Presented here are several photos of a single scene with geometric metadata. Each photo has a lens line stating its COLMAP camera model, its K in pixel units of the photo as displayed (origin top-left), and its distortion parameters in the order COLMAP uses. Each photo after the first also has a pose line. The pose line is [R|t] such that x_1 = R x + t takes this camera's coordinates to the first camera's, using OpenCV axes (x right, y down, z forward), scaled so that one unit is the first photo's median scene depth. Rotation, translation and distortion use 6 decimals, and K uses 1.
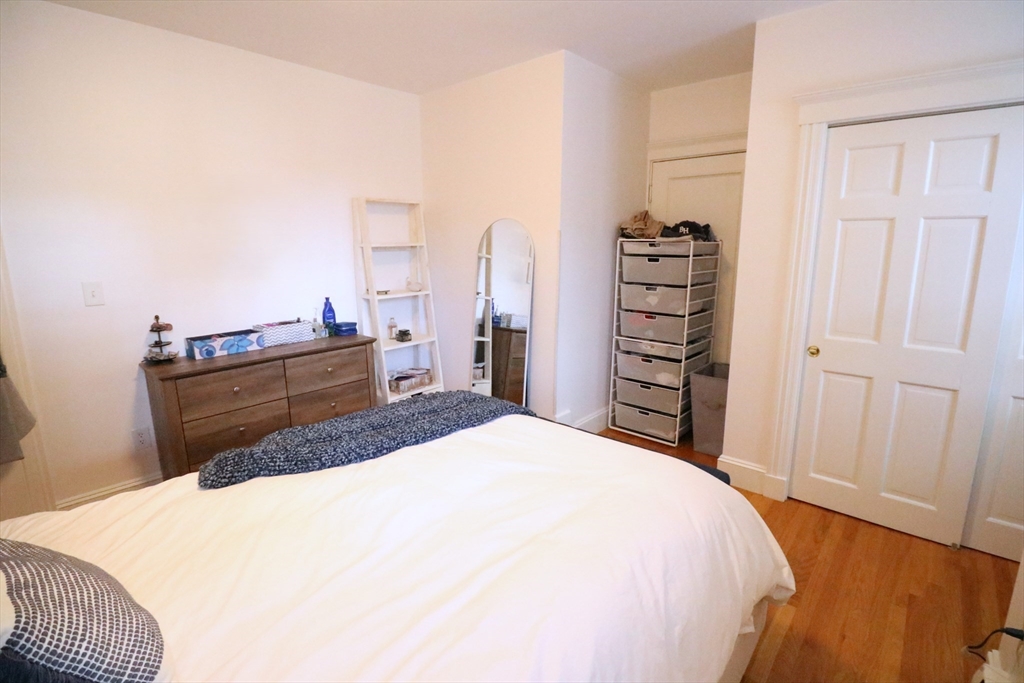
lens RADIAL K [[480.2, 0, 521.3], [0, 480.2, 330.3], [0, 0, 1]] dist [-0.001652, -0.012501]
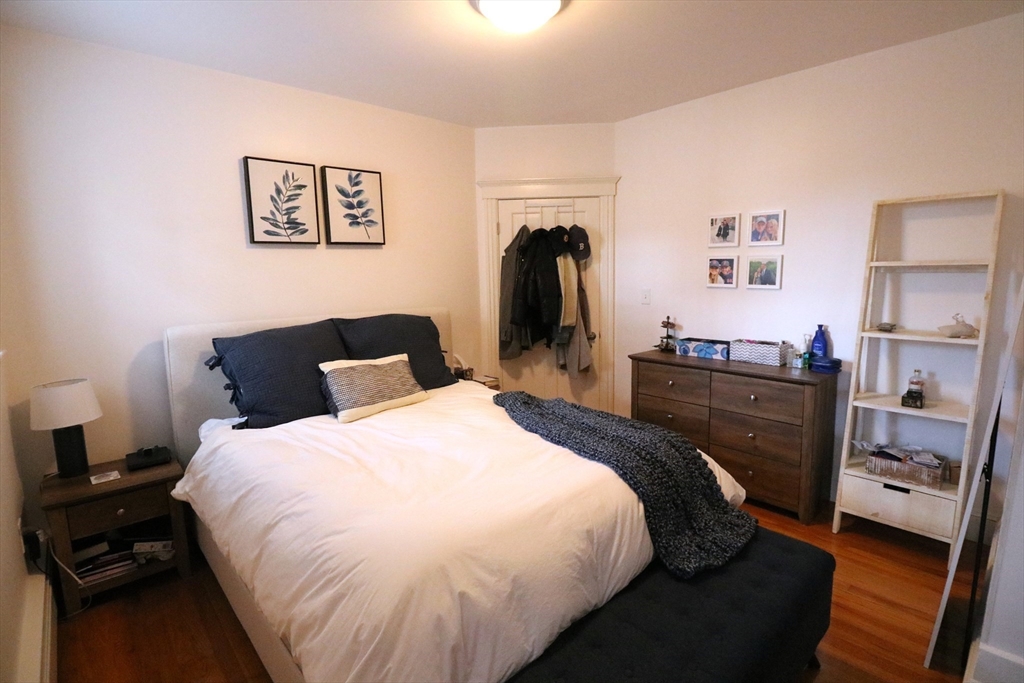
lens RADIAL K [[480.2, 0, 521.3], [0, 480.2, 330.3], [0, 0, 1]] dist [-0.001652, -0.012501]
pose [[-0.095851, 0.134396, -0.986281, 0.586126], [-0.166679, 0.974686, 0.149015, -0.116800], [0.981341, 0.178676, -0.071024, 0.646937]]
